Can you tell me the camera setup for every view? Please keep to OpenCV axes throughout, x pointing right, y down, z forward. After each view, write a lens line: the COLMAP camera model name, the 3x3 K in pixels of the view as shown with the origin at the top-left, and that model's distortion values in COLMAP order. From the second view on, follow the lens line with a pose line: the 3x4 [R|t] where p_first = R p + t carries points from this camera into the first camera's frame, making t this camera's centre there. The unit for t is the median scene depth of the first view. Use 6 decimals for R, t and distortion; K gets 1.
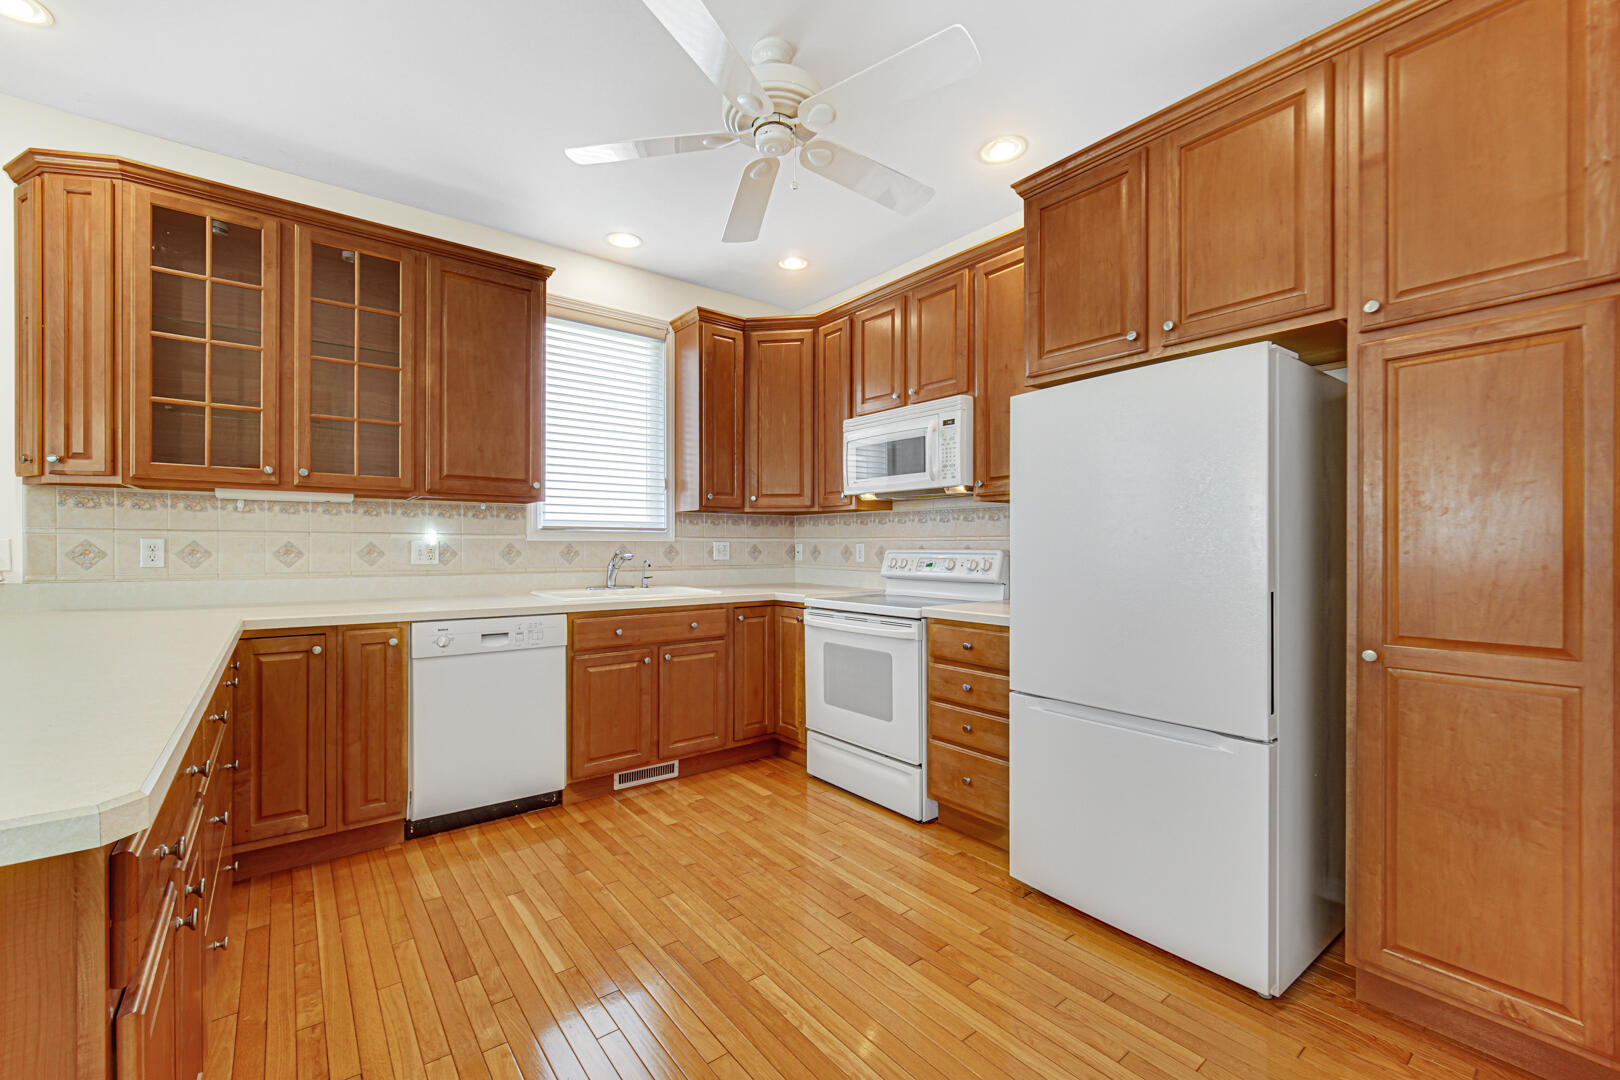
lens RADIAL K [[648.8, 0, 803.4], [0, 648.8, 544.4], [0, 0, 1]] dist [-0.001323, 0.000781]
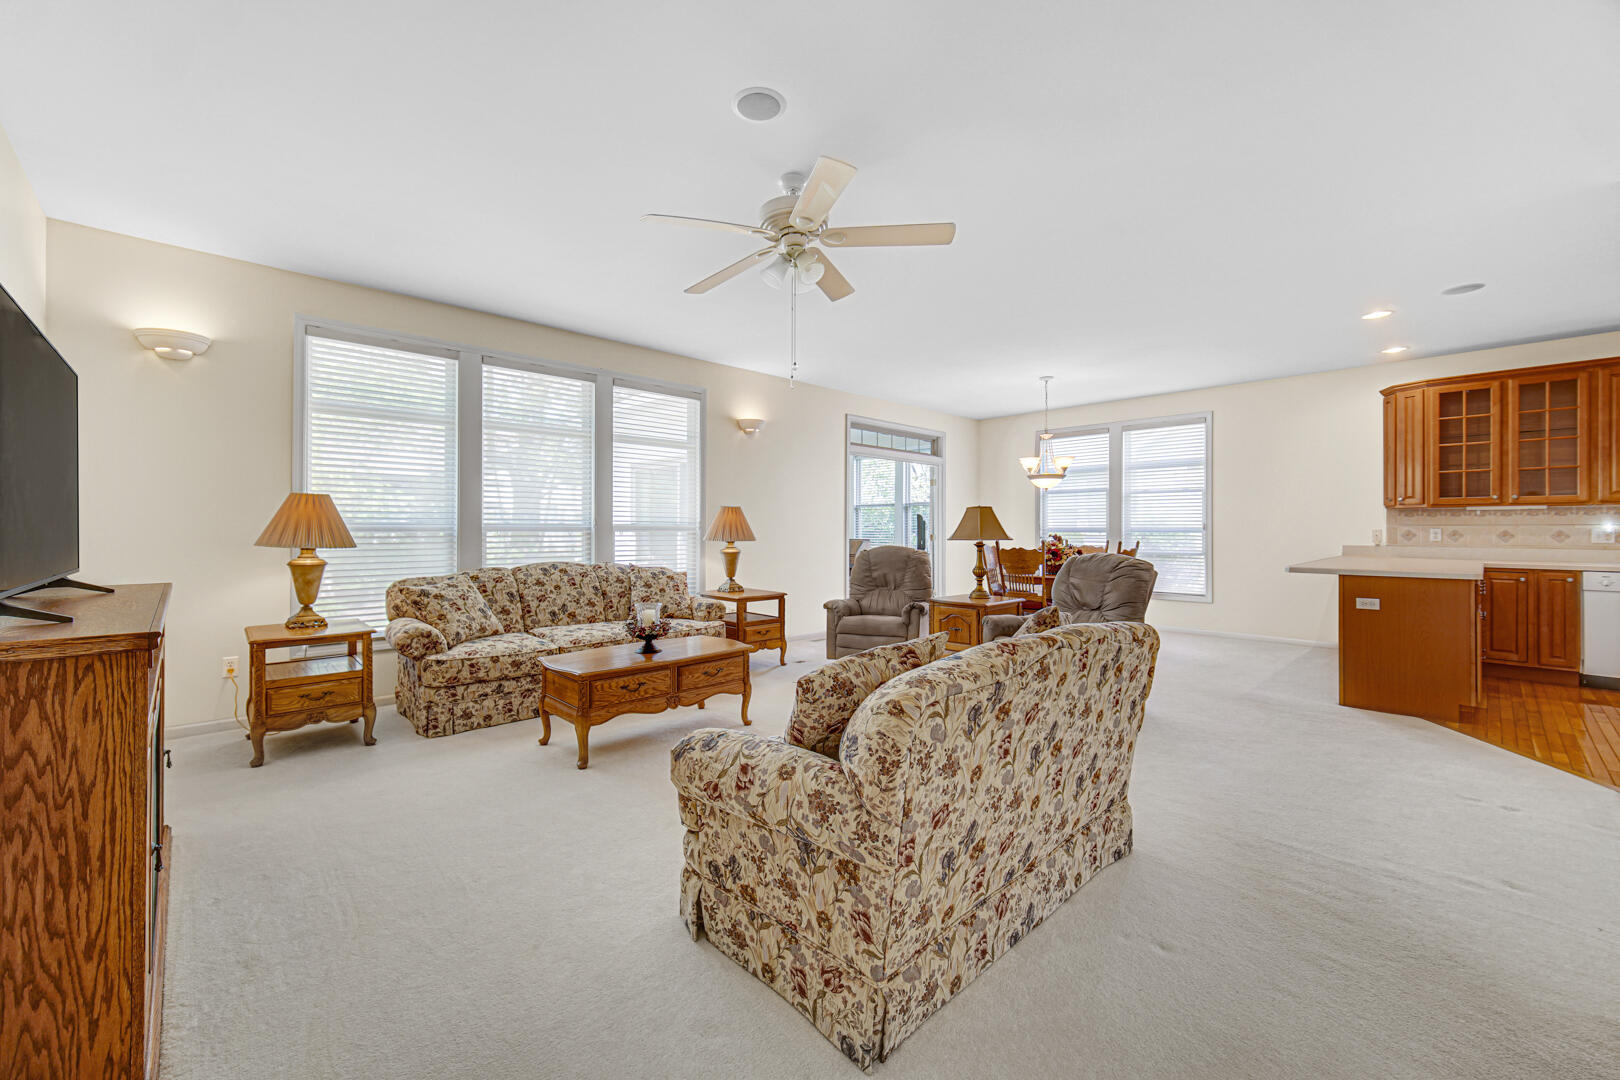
lens RADIAL K [[648.8, 0, 761.4], [0, 648.8, 531.0], [0, 0, 1]] dist [-0.001323, 0.000781]
pose [[0.052137, -0.004193, -0.998631, 1.089050], [-0.001769, 0.999989, -0.004291, 0.011682], [0.998638, 0.001990, 0.052129, -1.403609]]
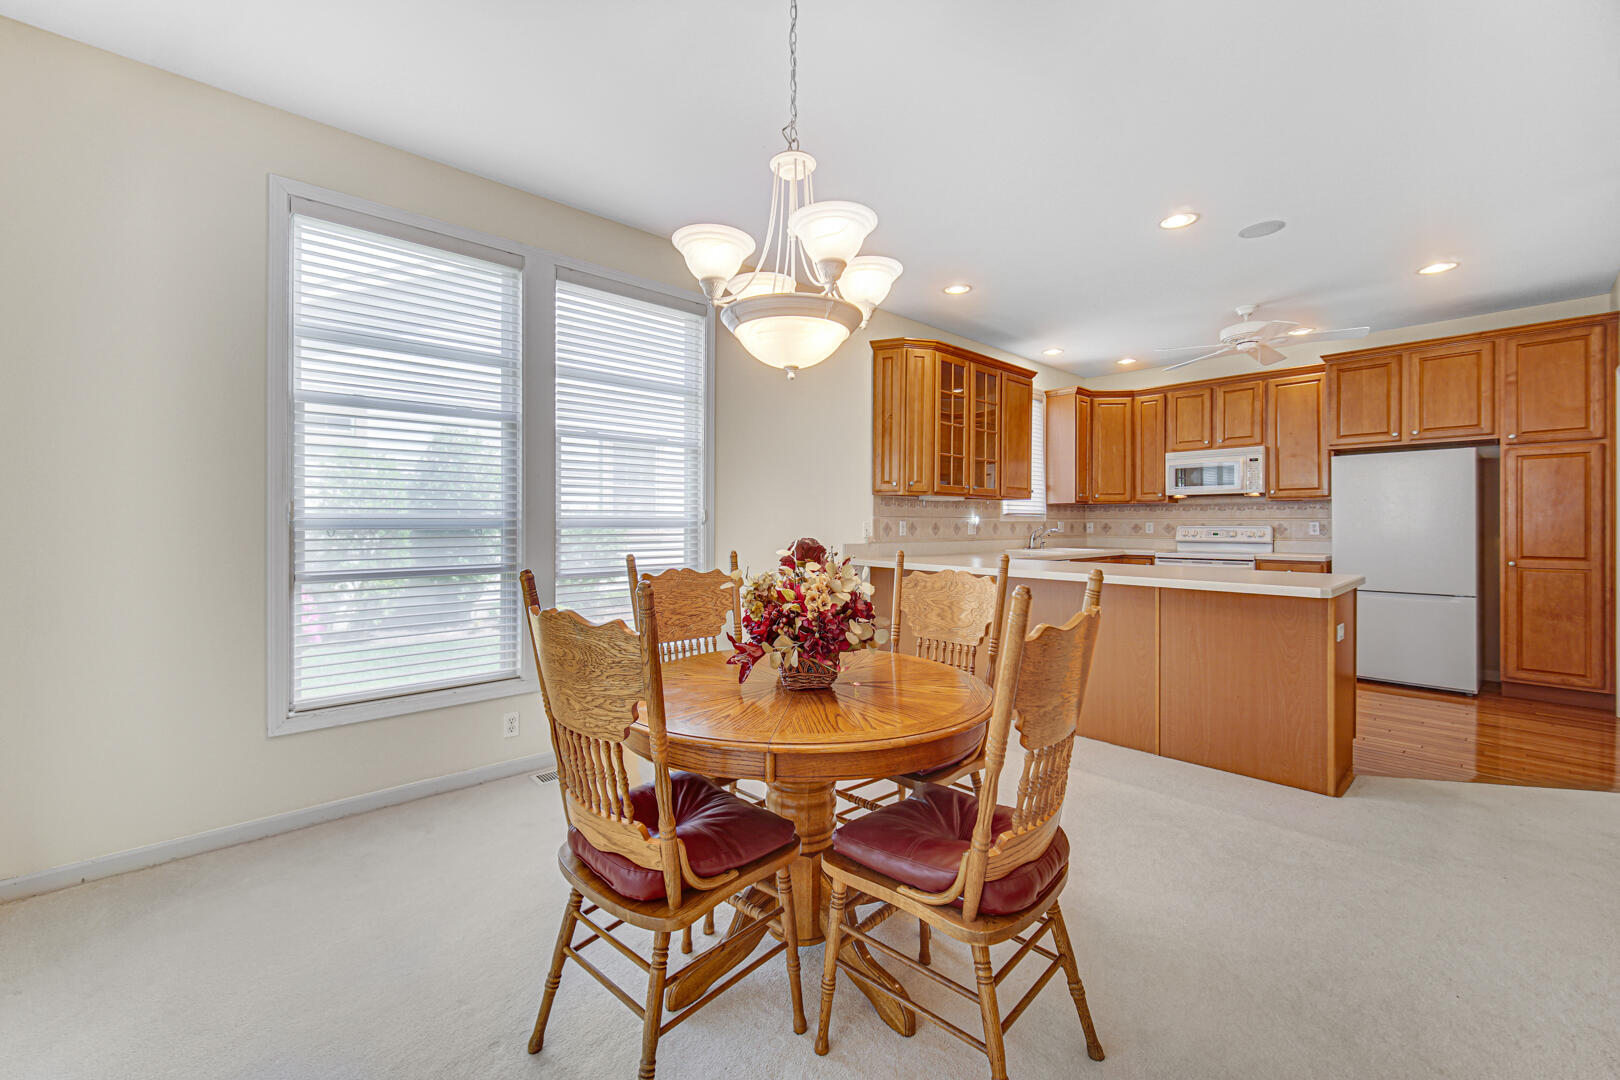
lens RADIAL K [[648.8, 0, 792.2], [0, 648.8, 519.0], [0, 0, 1]] dist [-0.001323, 0.000781]
pose [[0.997451, -0.001460, 0.071337, -1.350819], [0.001811, 0.999987, -0.004856, -0.005375], [-0.071329, 0.004973, 0.997440, -0.869404]]
